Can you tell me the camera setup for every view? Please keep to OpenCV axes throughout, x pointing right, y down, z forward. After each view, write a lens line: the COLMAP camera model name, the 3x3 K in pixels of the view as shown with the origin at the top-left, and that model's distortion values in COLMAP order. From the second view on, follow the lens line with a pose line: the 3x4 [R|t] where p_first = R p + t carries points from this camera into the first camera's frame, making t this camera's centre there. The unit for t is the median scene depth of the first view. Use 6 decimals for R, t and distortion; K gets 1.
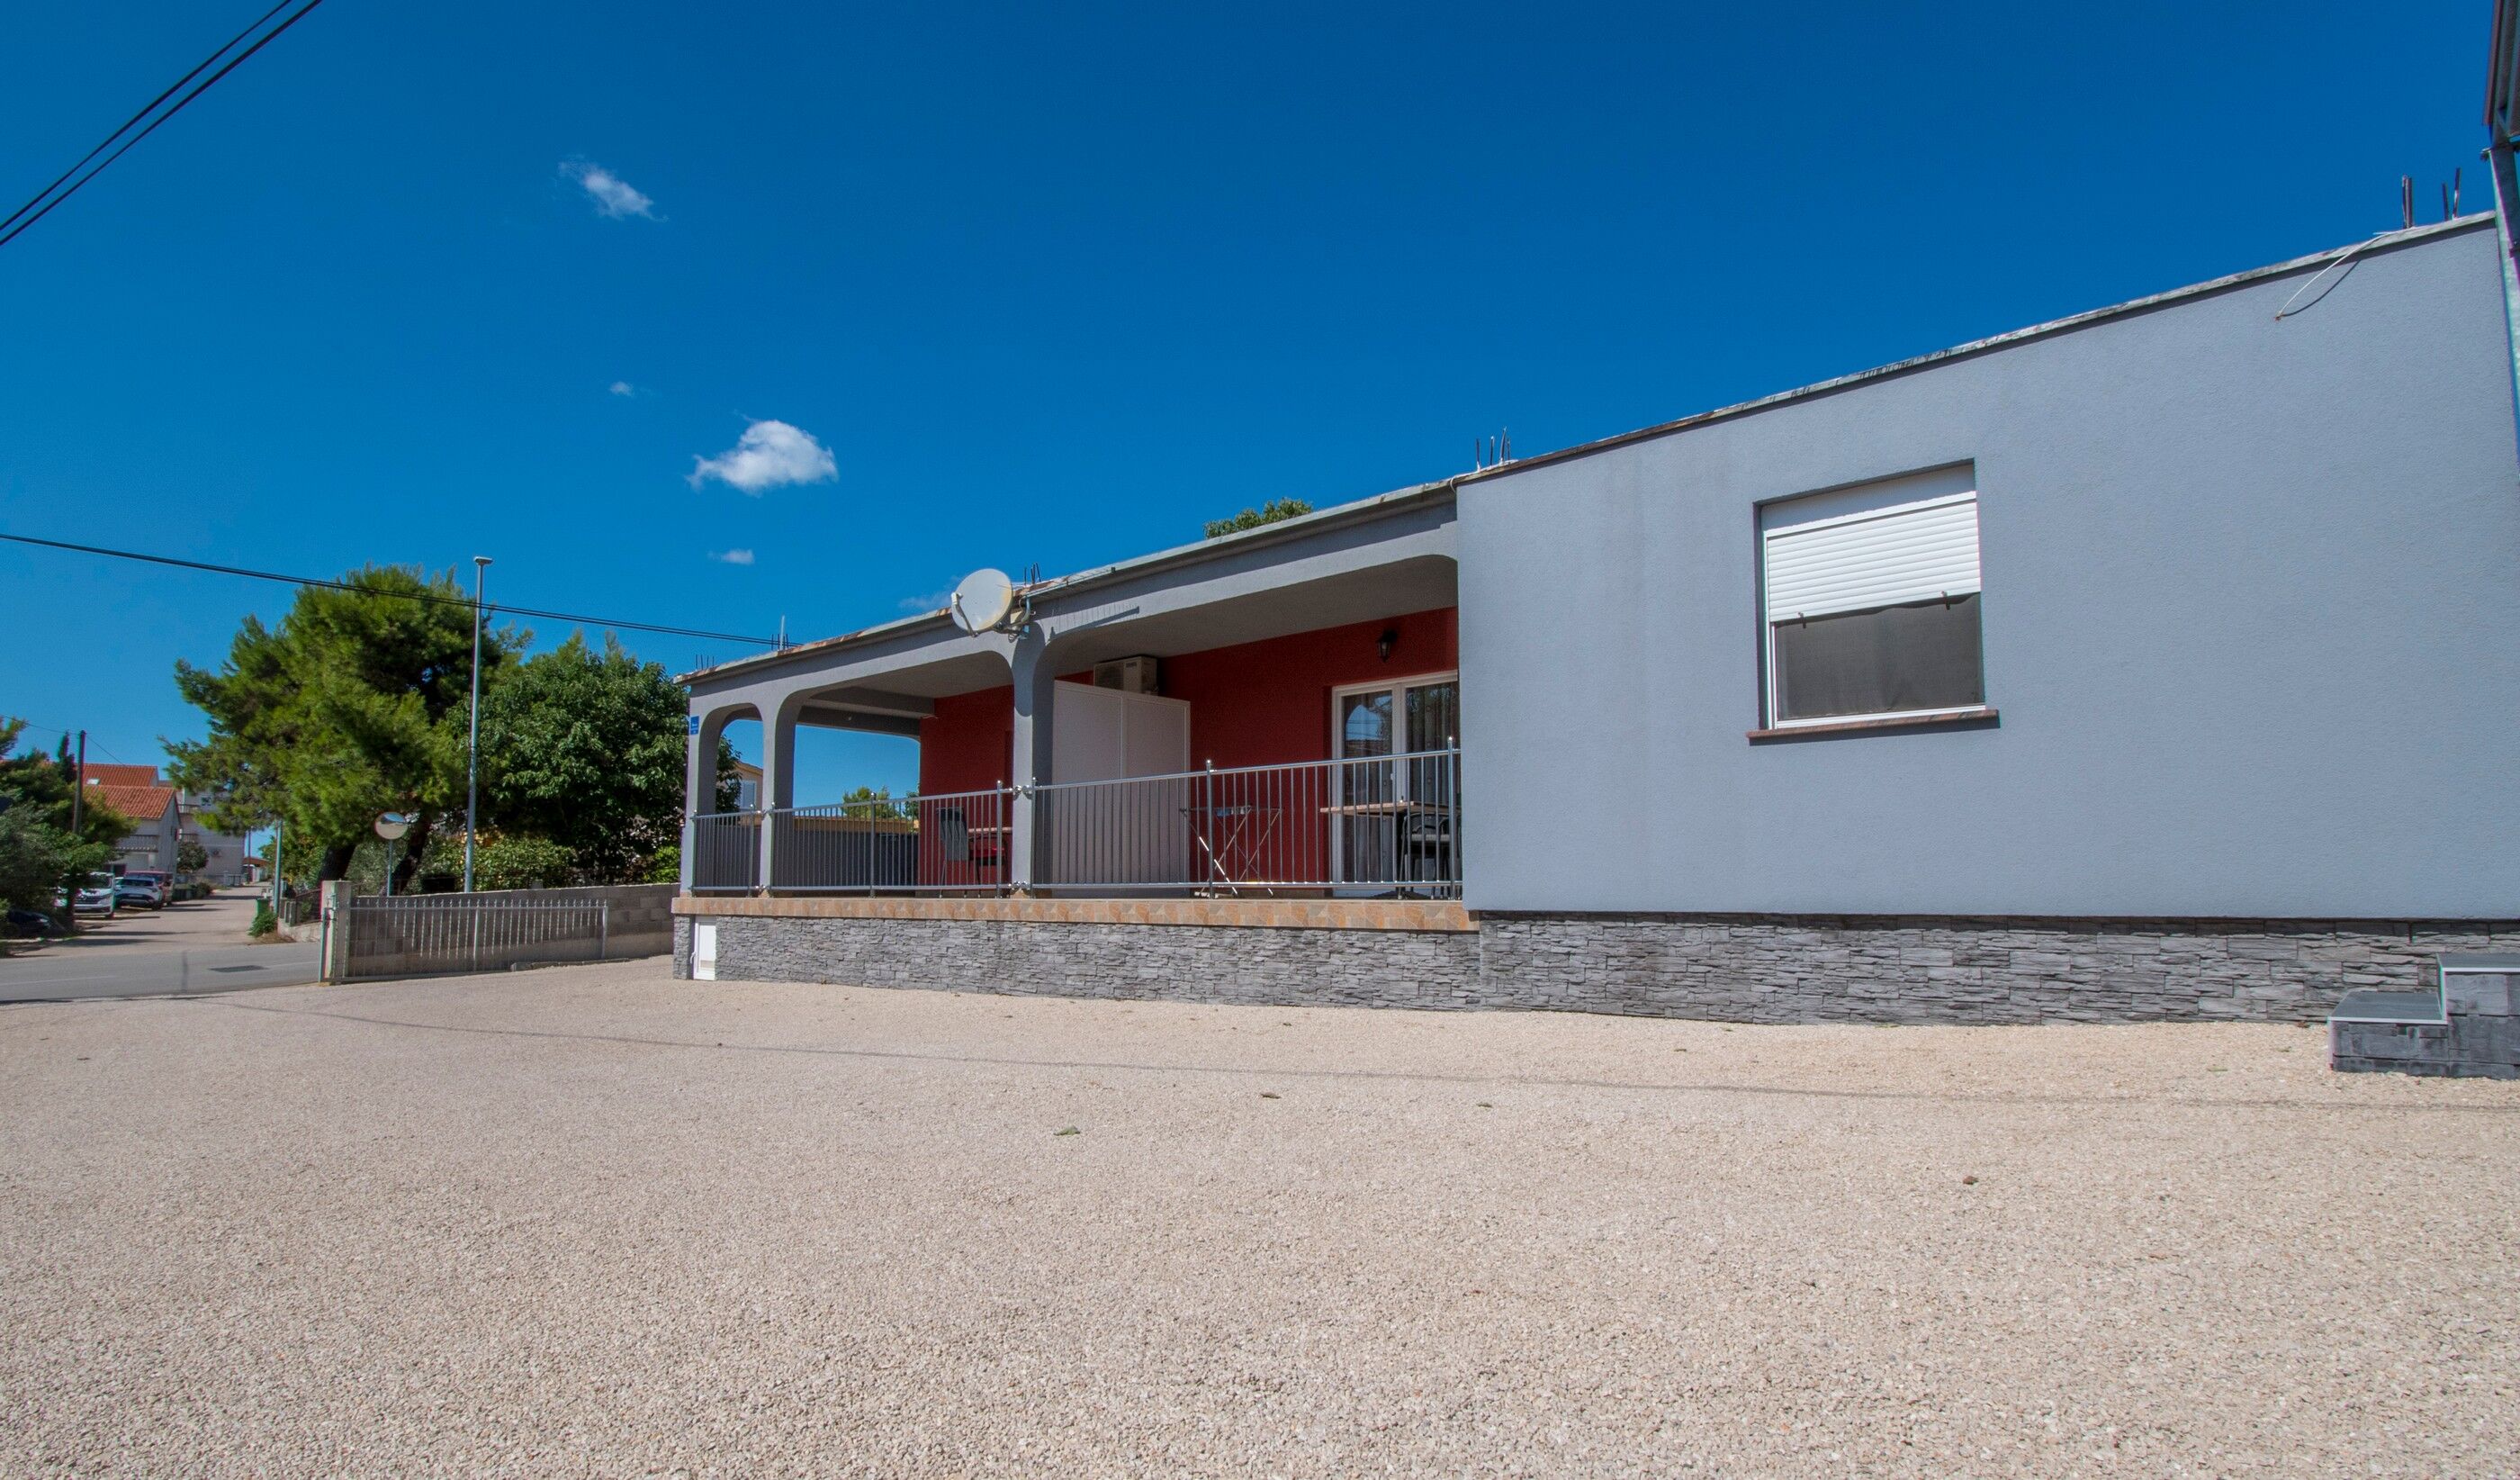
lens RADIAL K [[1307.8, 0, 1259.4], [0, 1307.8, 888.9], [0, 0, 1]] dist [0.000083, -0.000031]
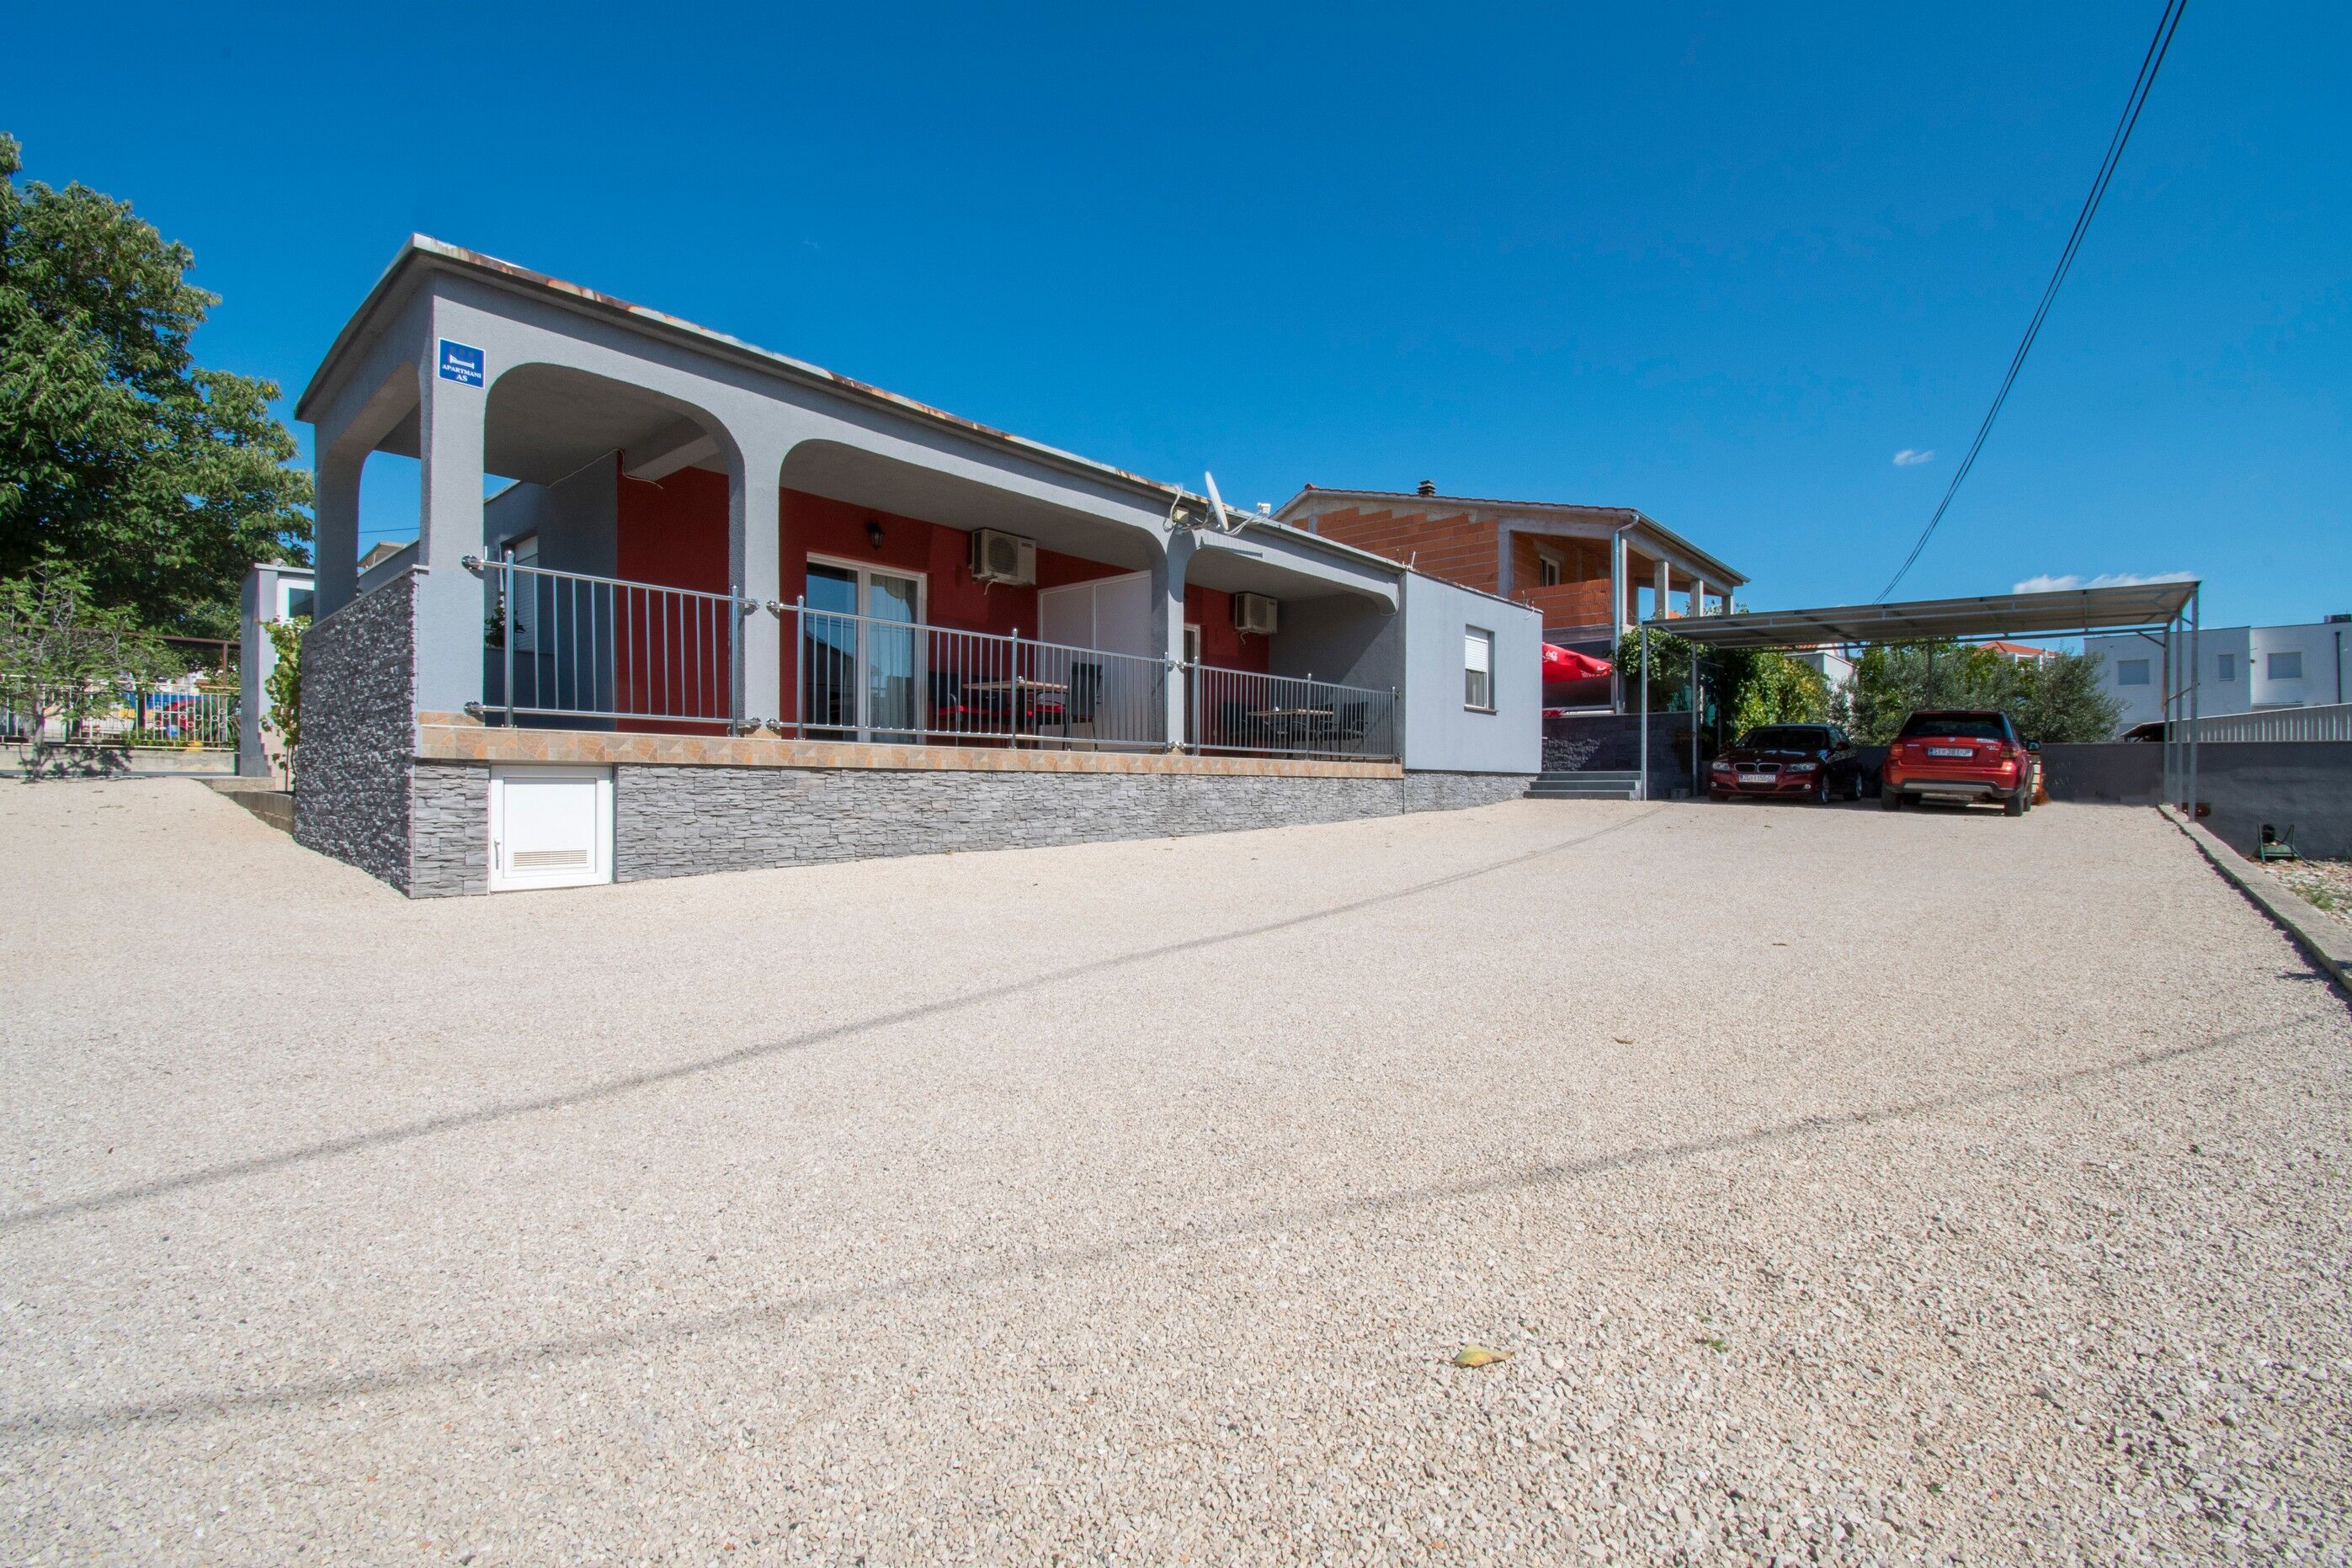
lens RADIAL K [[1033.9, 0, 1176.0], [0, 1033.9, 784.0], [0, 0, 1]] dist [0.021794, -0.027127]
pose [[-0.024676, -0.032393, 0.999171, -1.112954], [-0.048647, 0.998330, 0.031165, 0.004162], [-0.998511, -0.047838, -0.026211, 1.011166]]
